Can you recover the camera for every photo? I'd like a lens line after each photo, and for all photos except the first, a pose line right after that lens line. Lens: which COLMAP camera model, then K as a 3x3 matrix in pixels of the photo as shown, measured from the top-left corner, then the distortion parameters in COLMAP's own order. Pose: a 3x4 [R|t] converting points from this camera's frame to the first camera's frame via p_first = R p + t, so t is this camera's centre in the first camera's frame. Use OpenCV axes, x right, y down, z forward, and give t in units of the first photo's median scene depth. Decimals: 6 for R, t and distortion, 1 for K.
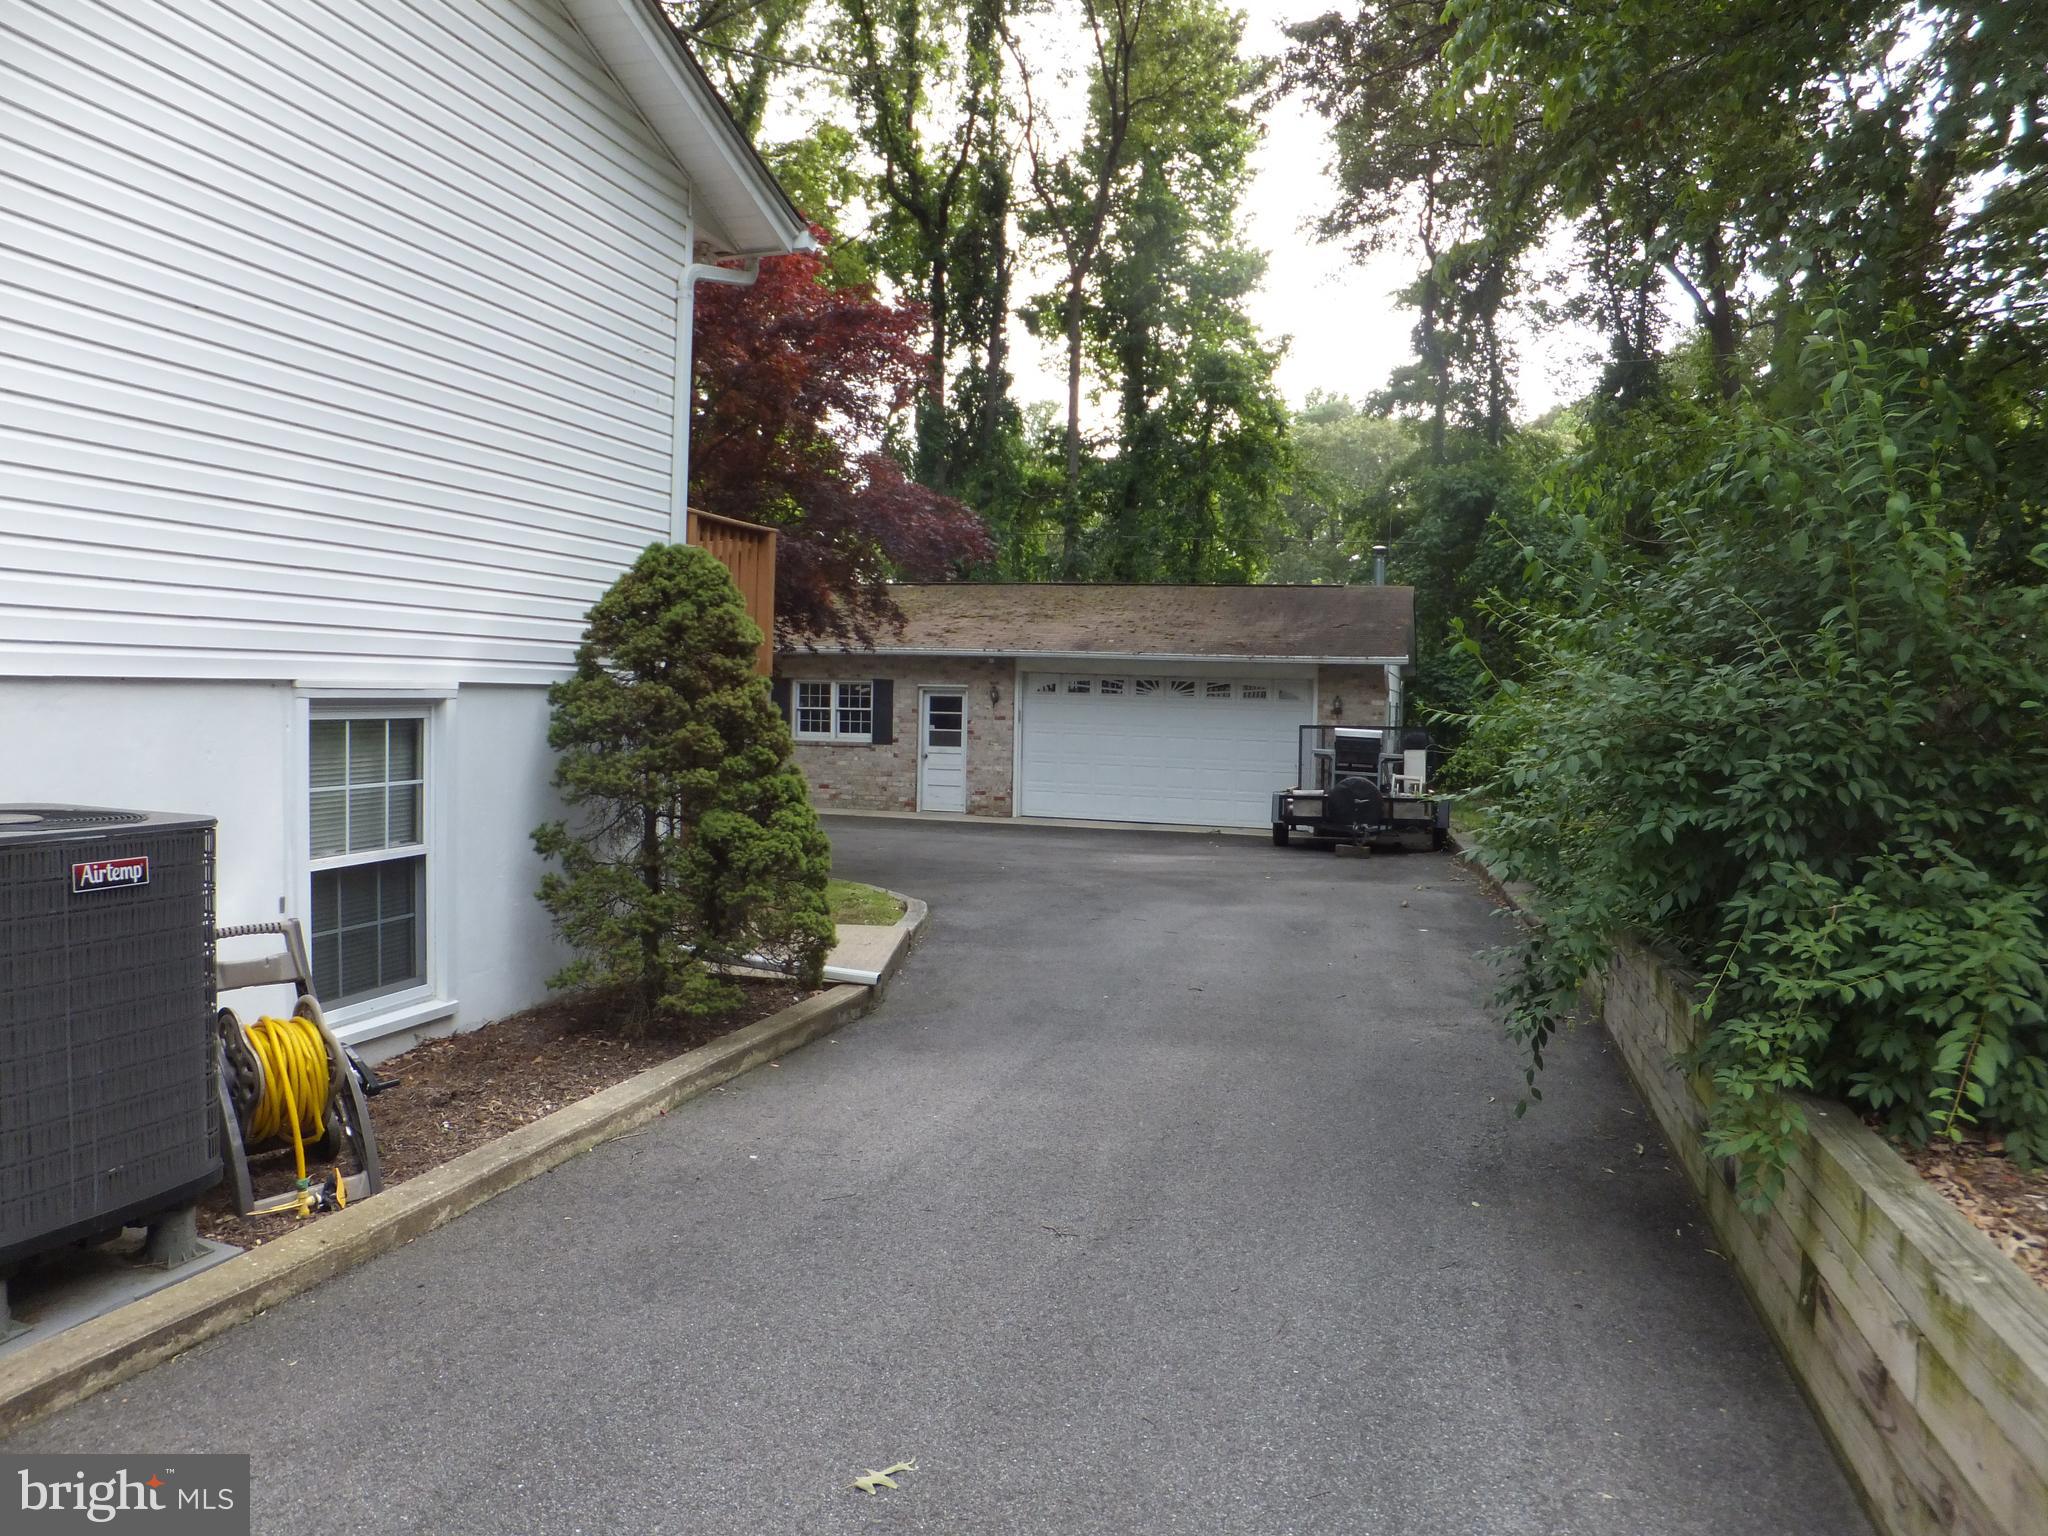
lens RADIAL K [[1465.3, 0, 1016.9], [0, 1465.3, 761.7], [0, 0, 1]] dist [-0.126522, 0.095123]
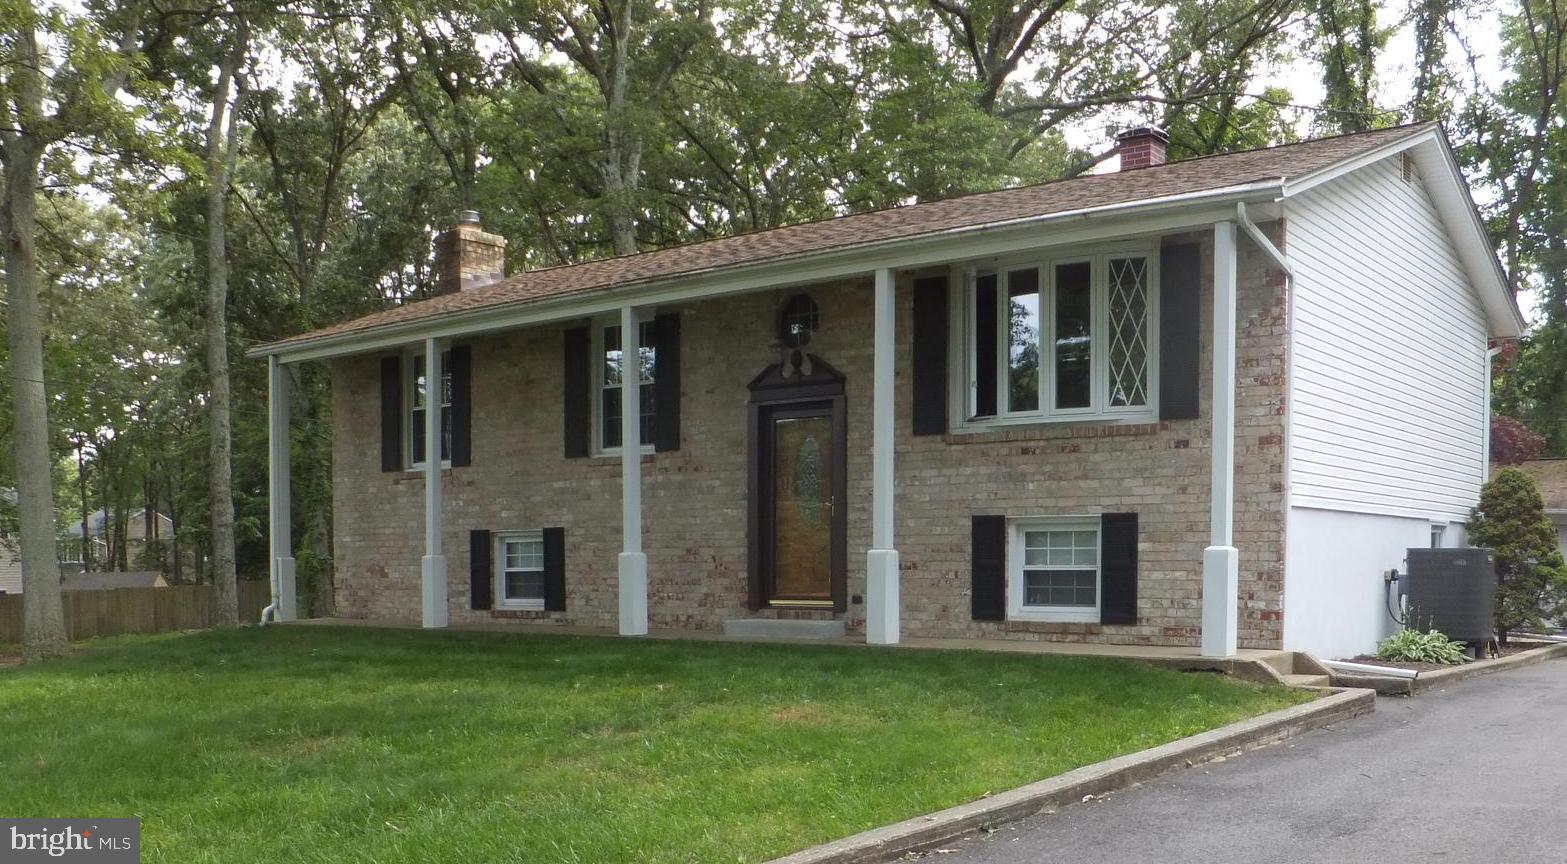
lens RADIAL K [[1471.3, 0, 805.8], [0, 1471.3, 658.2], [0, 0, 1]] dist [-0.148403, 0.105799]
pose [[0.936415, -0.002217, -0.350888, -0.144745], [0.008087, 0.999851, 0.015264, 0.040342], [0.350801, -0.017131, 0.936293, -0.521247]]
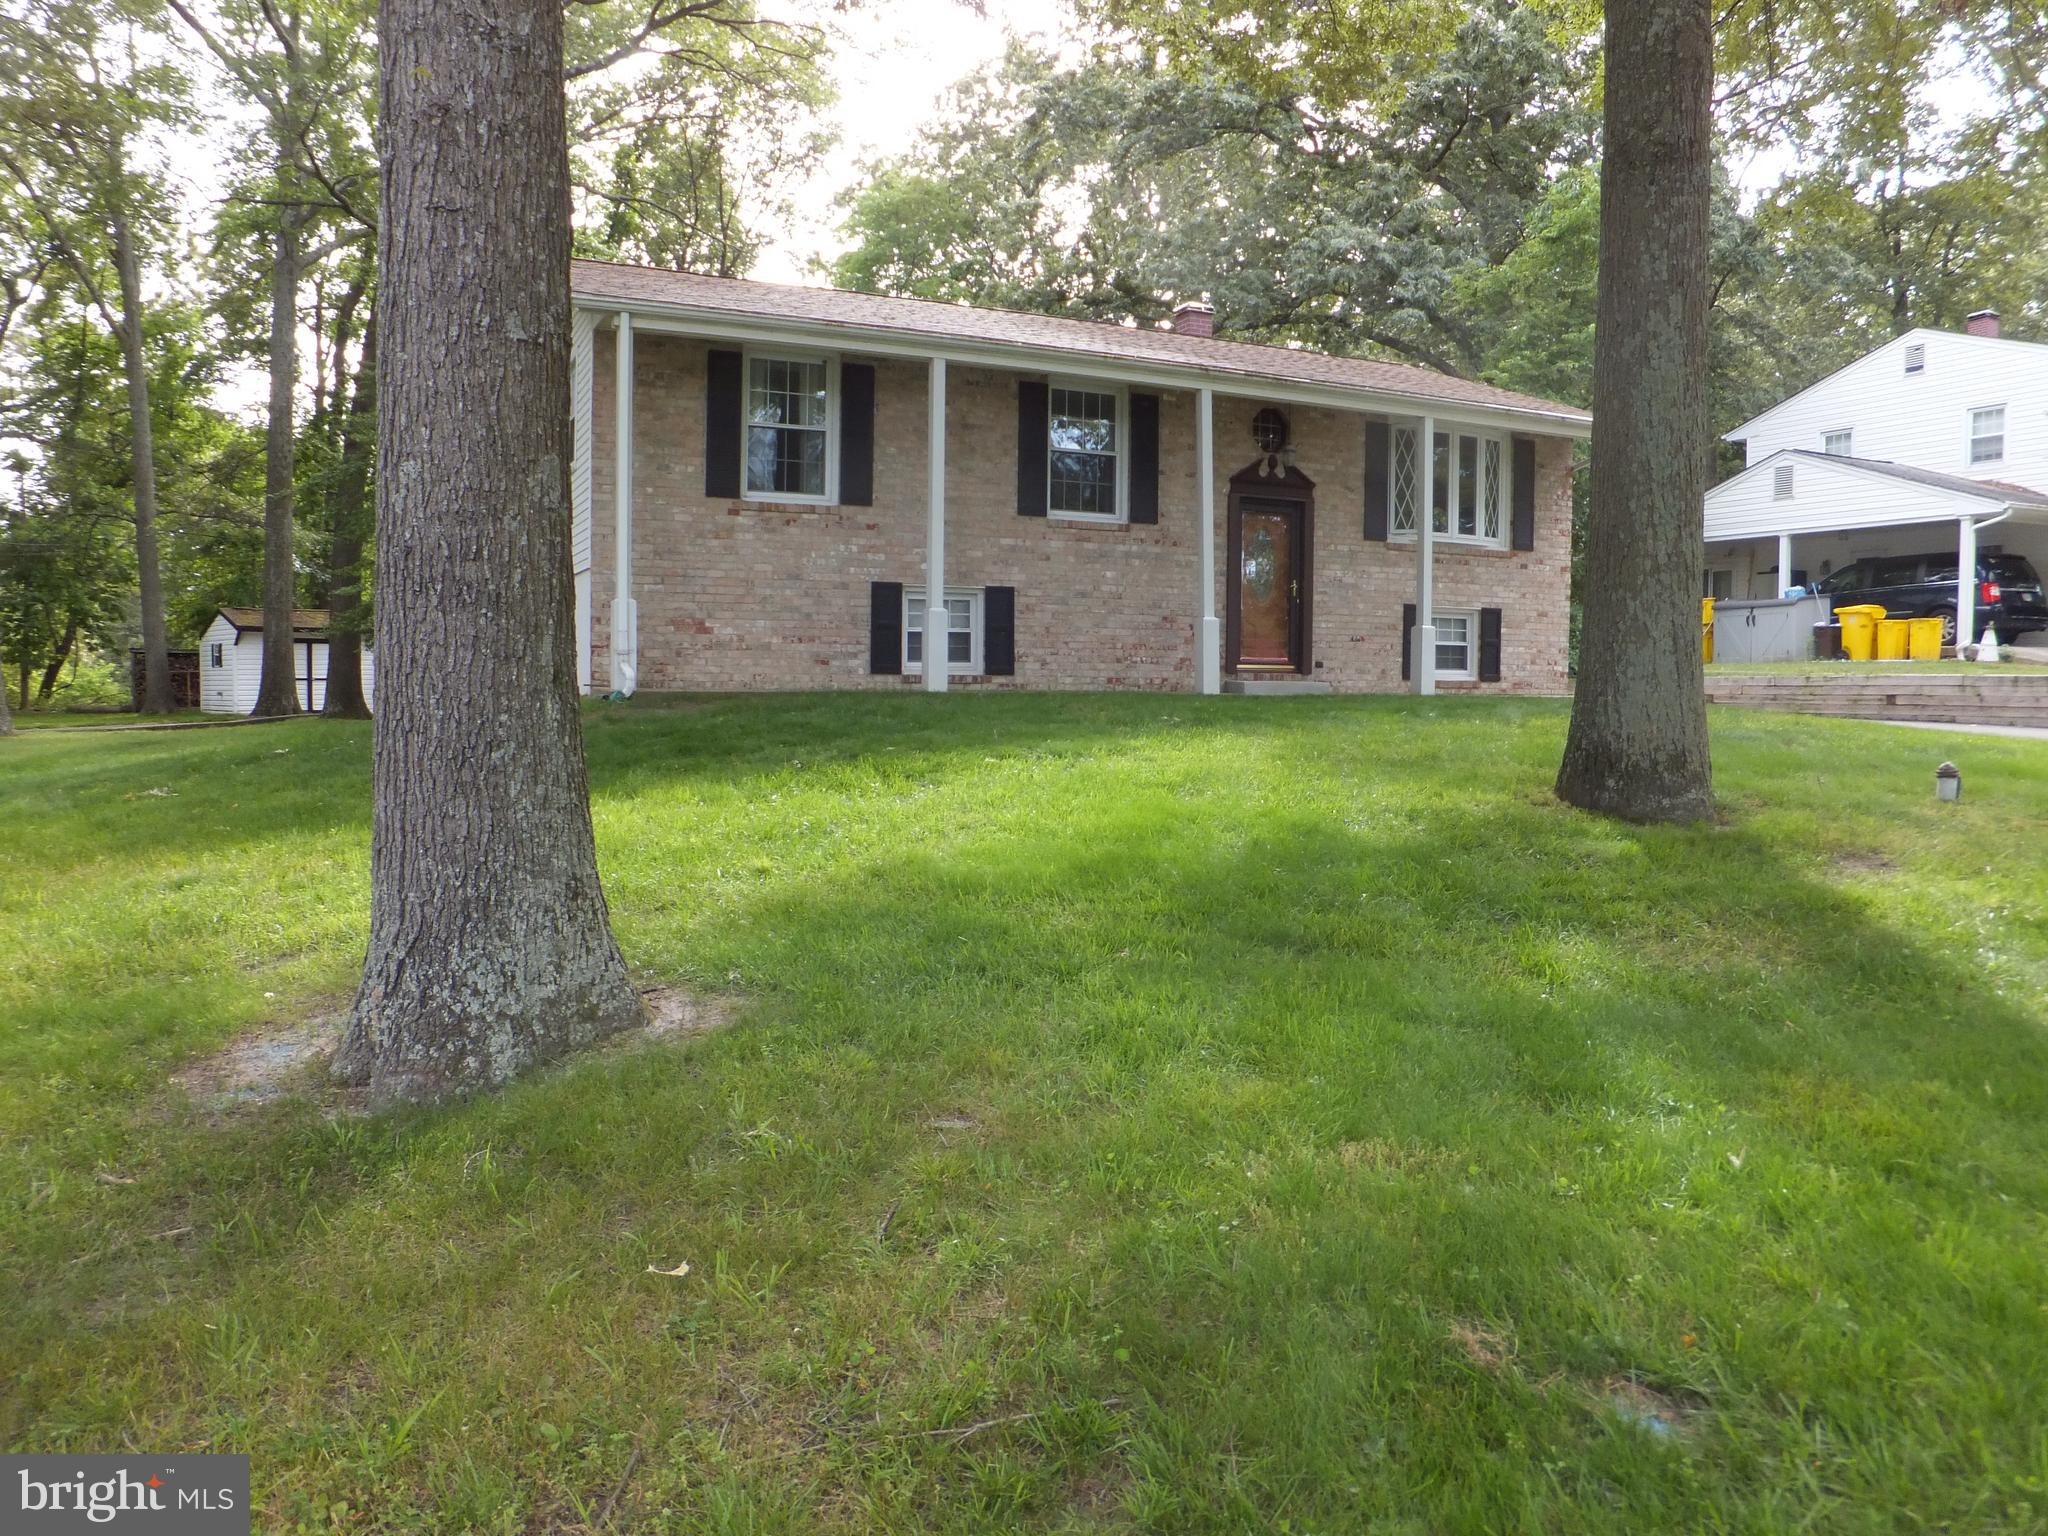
lens RADIAL K [[1482.8, 0, 992.6], [0, 1482.8, 748.9], [0, 0, 1]] dist [-0.151342, 0.106043]
pose [[0.745751, -0.045662, 0.664658, -0.971650], [0.035114, 0.998956, 0.029230, 0.040976], [-0.665298, 0.001540, 0.746576, -0.398433]]
